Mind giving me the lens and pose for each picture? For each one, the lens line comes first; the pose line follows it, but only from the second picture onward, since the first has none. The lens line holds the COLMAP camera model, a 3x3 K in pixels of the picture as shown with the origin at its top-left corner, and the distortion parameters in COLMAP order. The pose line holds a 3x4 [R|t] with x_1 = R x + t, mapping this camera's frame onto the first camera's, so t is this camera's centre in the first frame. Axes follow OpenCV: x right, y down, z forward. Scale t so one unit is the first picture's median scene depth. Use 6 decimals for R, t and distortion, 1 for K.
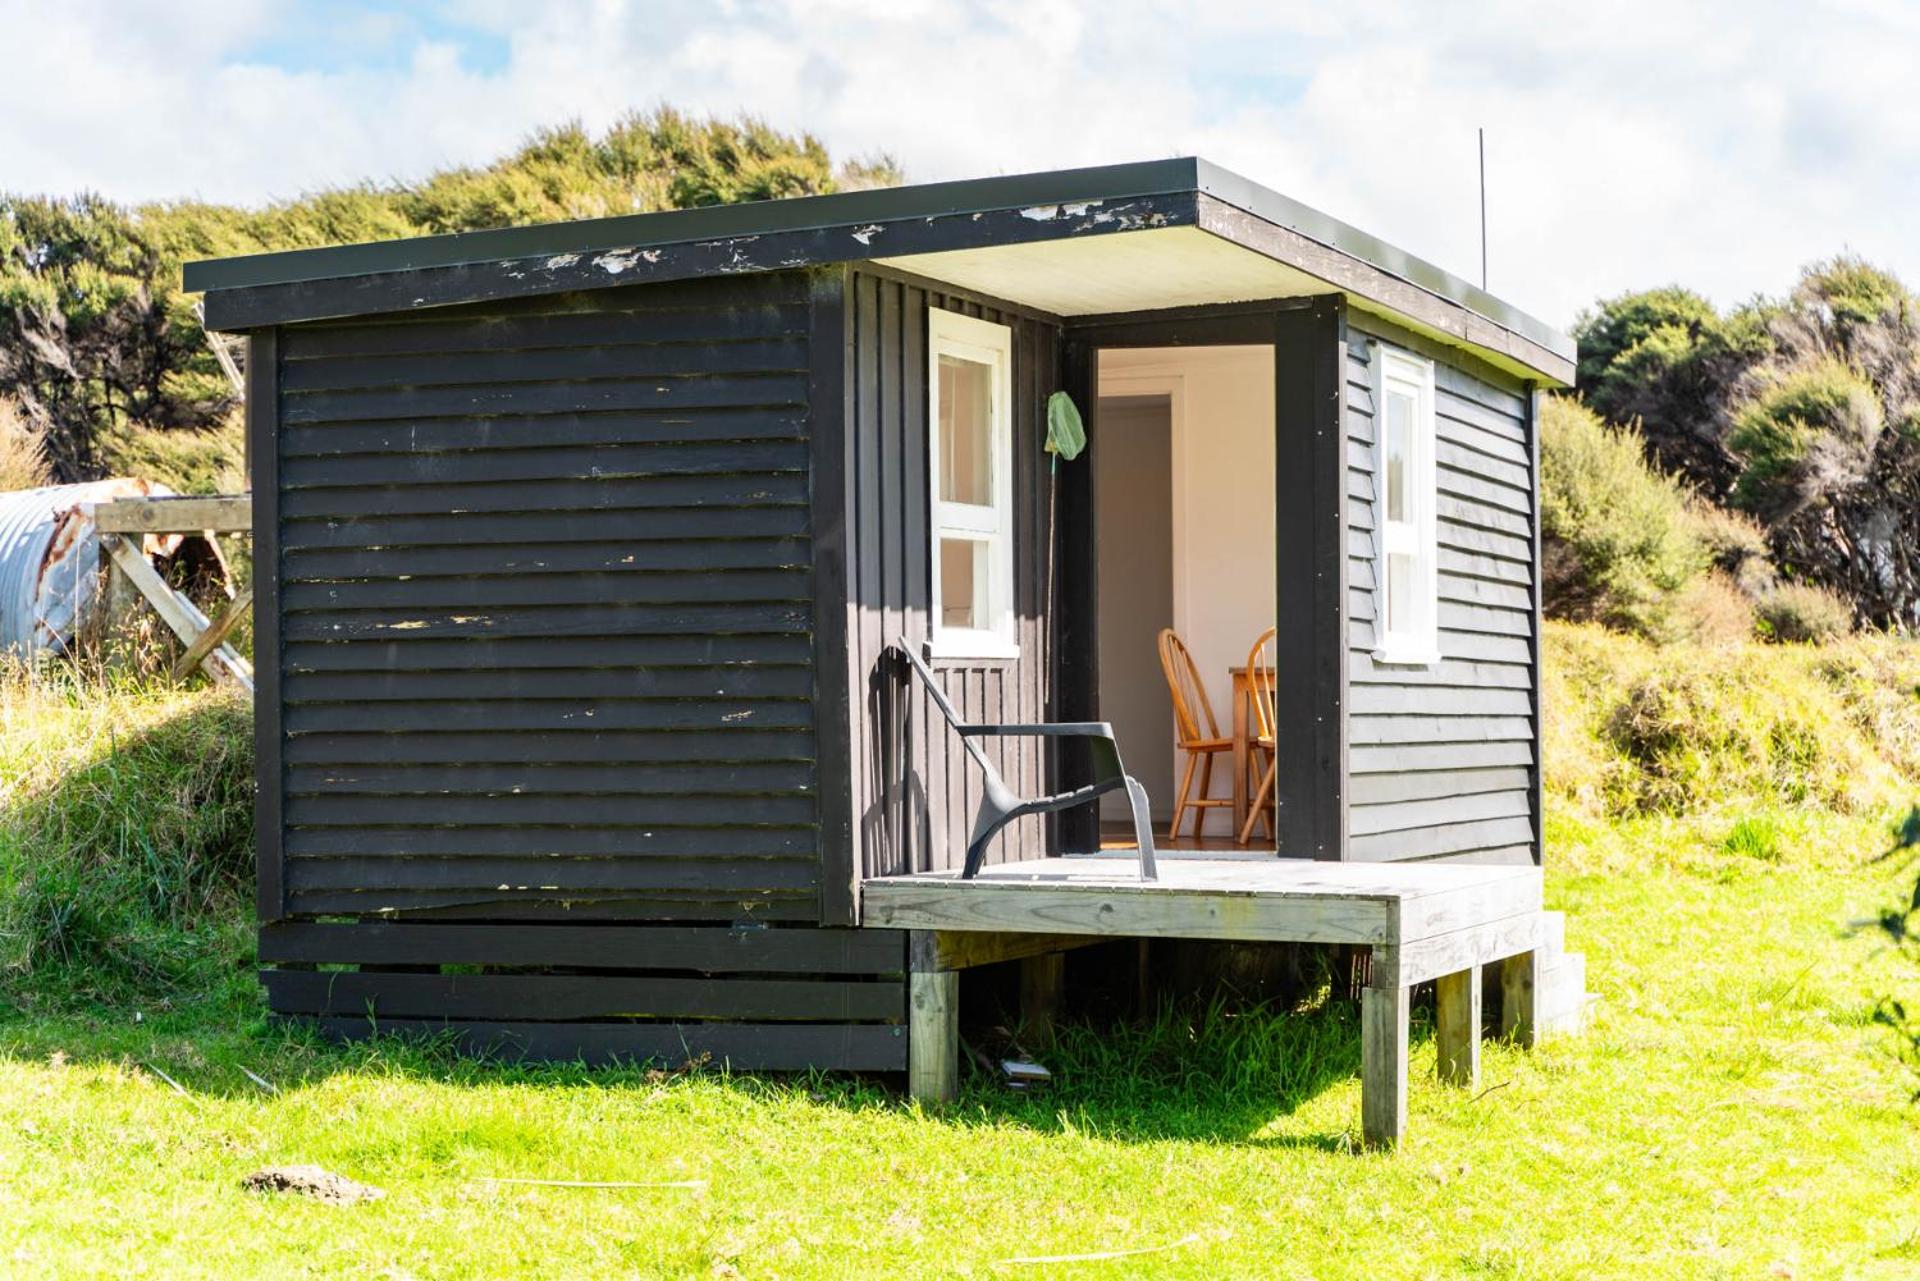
lens RADIAL K [[3957.2, 0, 960.0], [0, 3957.2, 640.5], [0, 0, 1]] dist [0.005201, 0.040099]
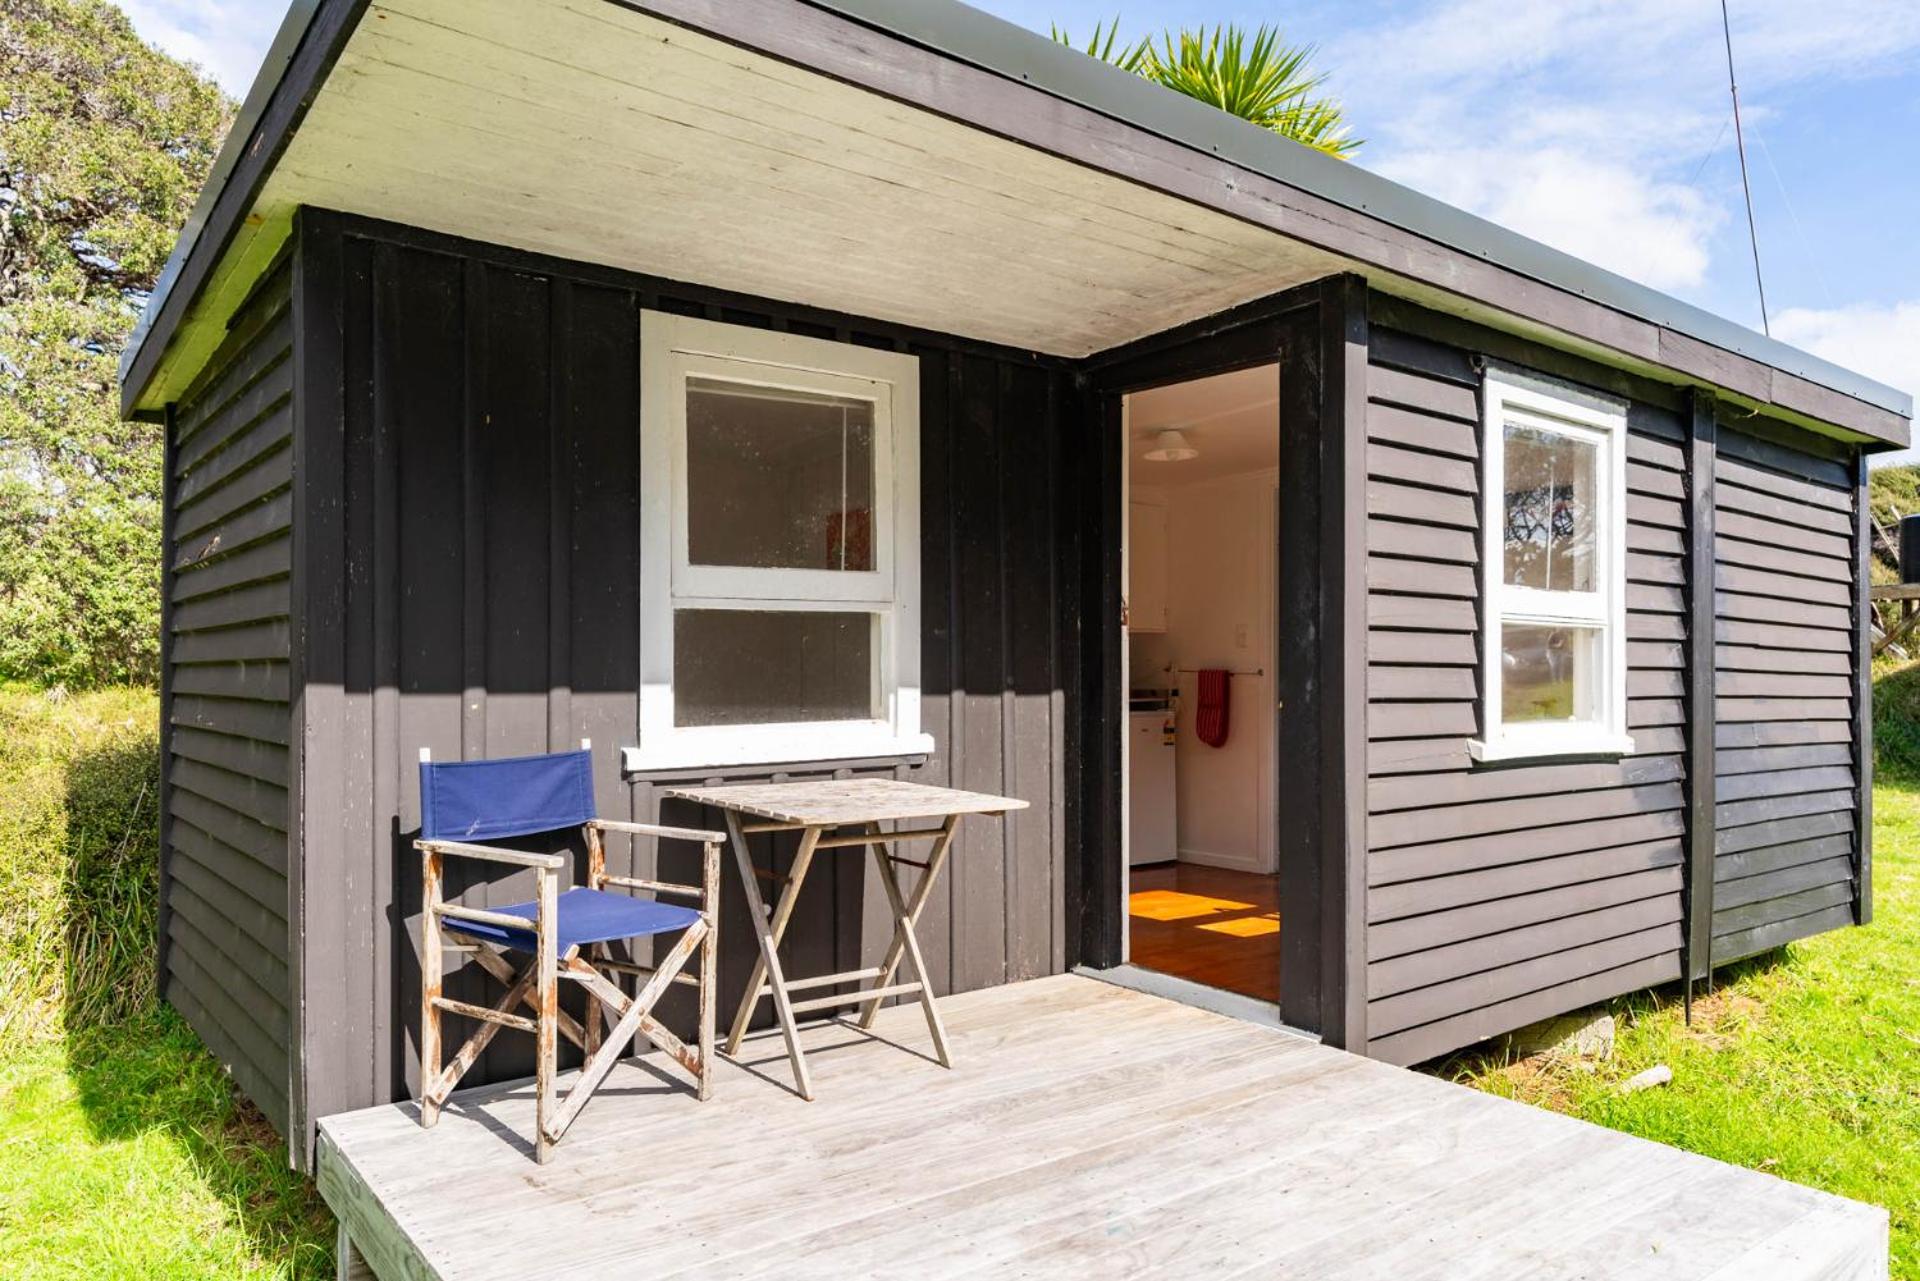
lens RADIAL K [[1286.7, 0, 947.4], [0, 1286.7, 653.6], [0, 0, 1]] dist [0.003357, 0.000855]
pose [[0.756236, 0.001491, -0.654297, -0.132691], [0.001260, 0.999992, 0.003734, 0.005550], [0.654298, -0.003648, 0.756228, -0.057582]]
